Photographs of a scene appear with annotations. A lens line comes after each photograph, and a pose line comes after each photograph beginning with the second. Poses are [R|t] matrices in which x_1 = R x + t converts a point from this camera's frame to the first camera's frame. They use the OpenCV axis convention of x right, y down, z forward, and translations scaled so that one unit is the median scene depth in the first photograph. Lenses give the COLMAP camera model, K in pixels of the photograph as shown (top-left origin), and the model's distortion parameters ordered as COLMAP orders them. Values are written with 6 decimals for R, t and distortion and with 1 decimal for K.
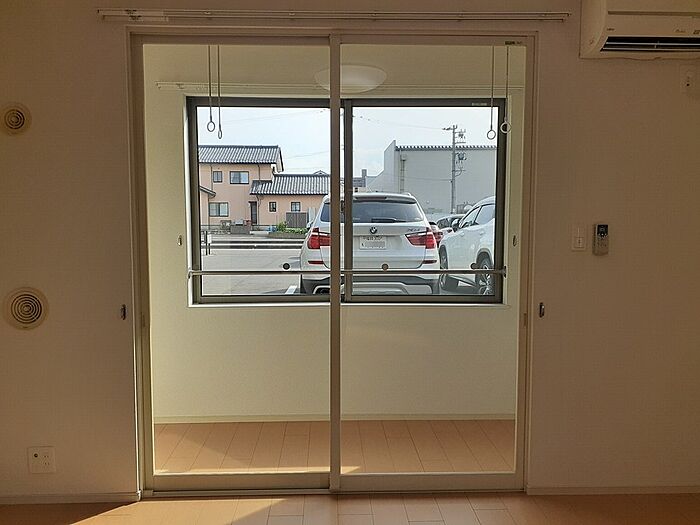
lens RADIAL K [[561.0, 0, 350.0], [0, 561.0, 262.5], [0, 0, 1]] dist [0.048730, -0.053127]
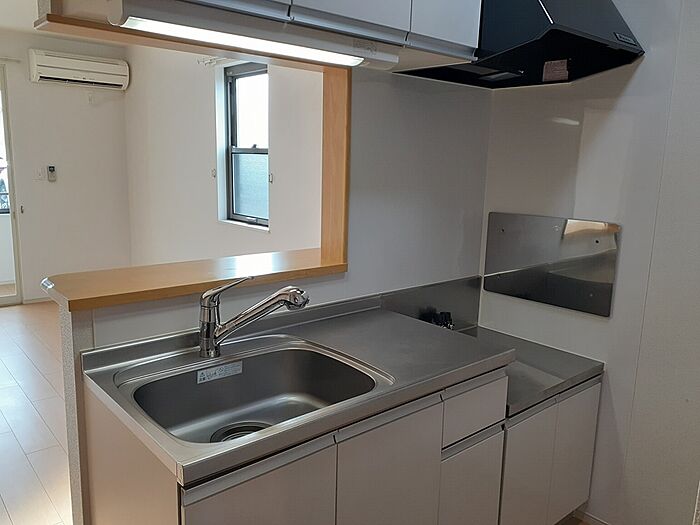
lens RADIAL K [[561.0, 0, 350.0], [0, 561.0, 262.5], [0, 0, 1]] dist [0.048730, -0.053127]
pose [[0.777390, -0.089502, 0.622619, -0.007498], [0.021514, 0.993029, 0.115887, 0.022690], [-0.628651, -0.076695, 0.773896, -0.455427]]
